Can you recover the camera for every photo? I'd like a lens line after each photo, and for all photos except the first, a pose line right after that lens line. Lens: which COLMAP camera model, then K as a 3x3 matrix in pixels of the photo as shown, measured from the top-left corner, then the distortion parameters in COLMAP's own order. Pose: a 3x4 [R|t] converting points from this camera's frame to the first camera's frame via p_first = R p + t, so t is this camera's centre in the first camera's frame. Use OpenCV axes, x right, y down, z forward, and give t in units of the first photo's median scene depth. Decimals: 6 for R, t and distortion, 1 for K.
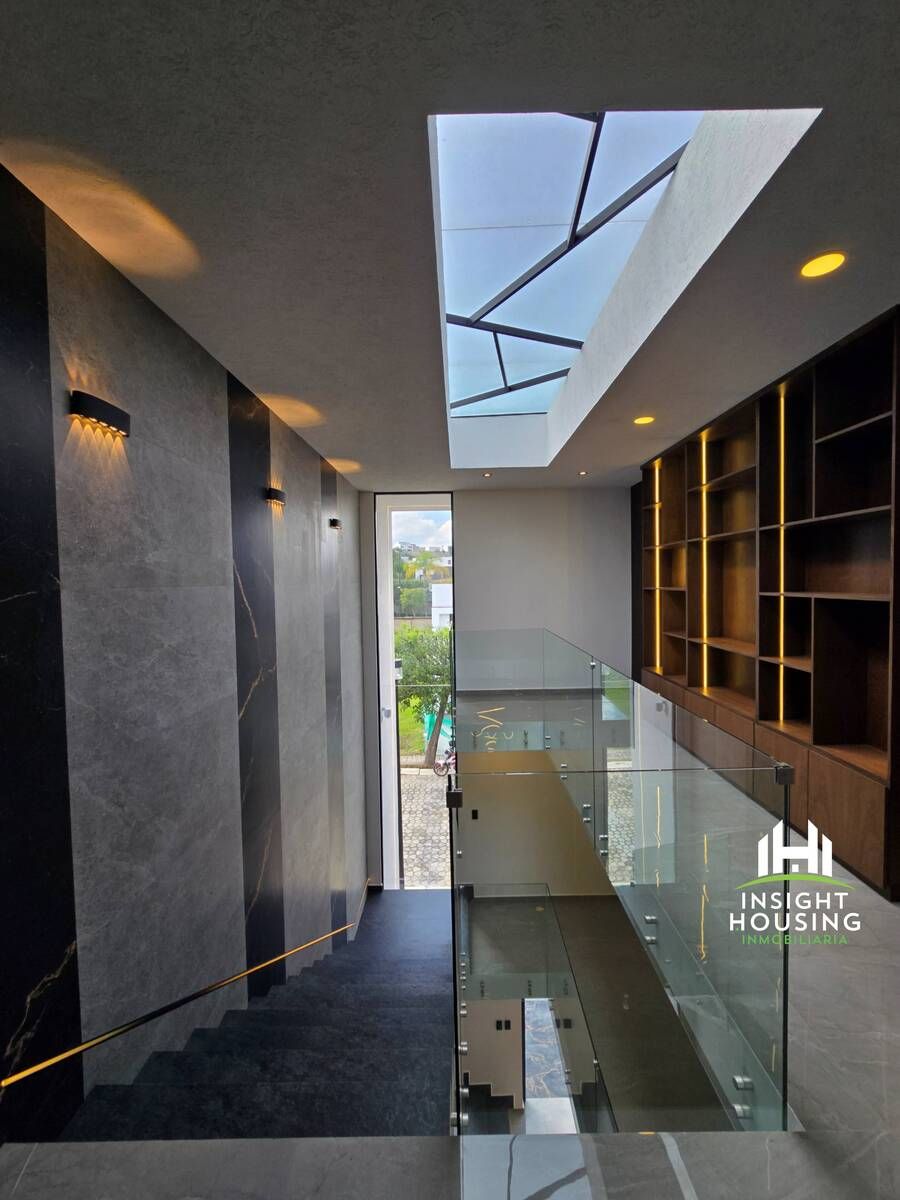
lens RADIAL K [[491.3, 0, 450.7], [0, 491.3, 599.0], [0, 0, 1]] dist [-0.005372, 0.001274]
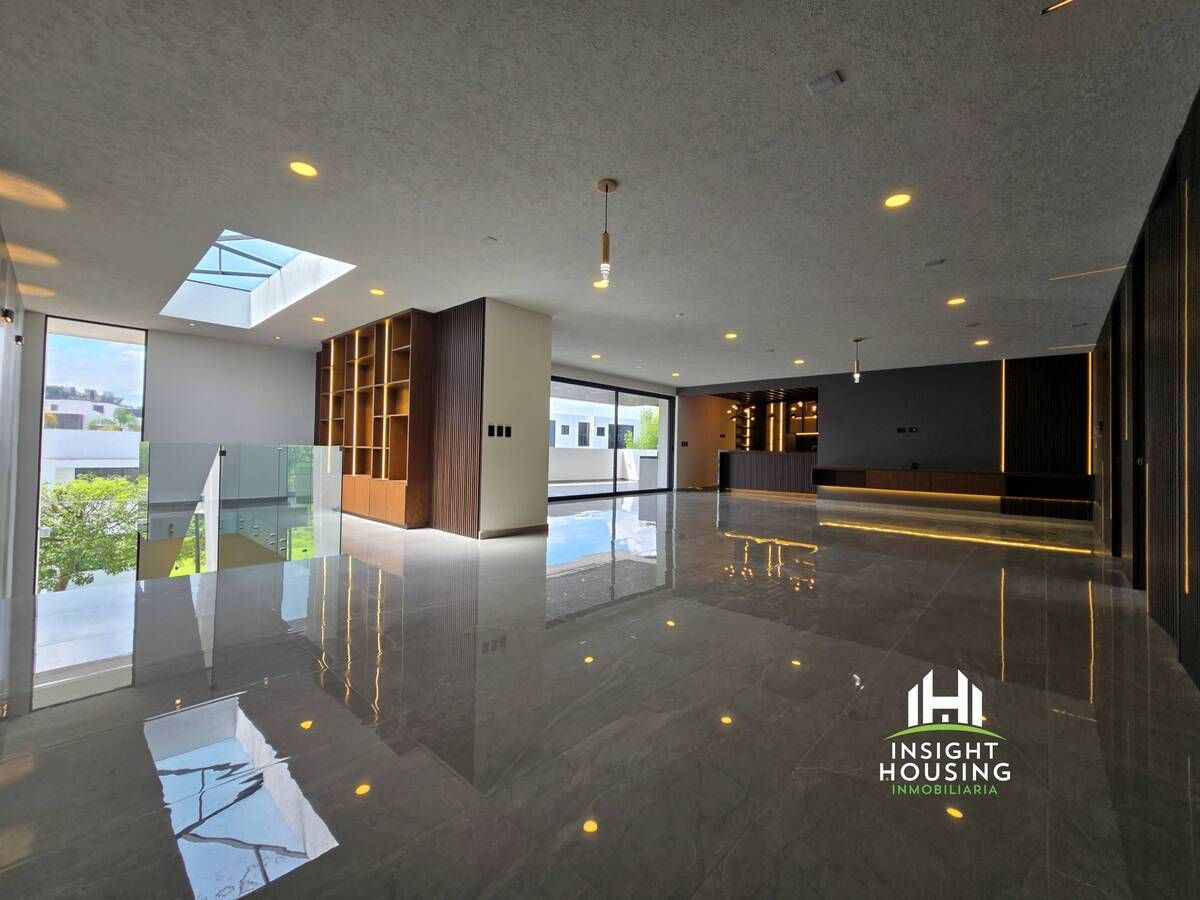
lens RADIAL K [[491.3, 0, 602.4], [0, 491.3, 441.6], [0, 0, 1]] dist [-0.005372, 0.001274]
pose [[0.657689, 0.036660, 0.752397, -0.189177], [-0.002012, 0.998897, -0.046911, 0.122441], [-0.753287, 0.029339, 0.657038, -0.701979]]
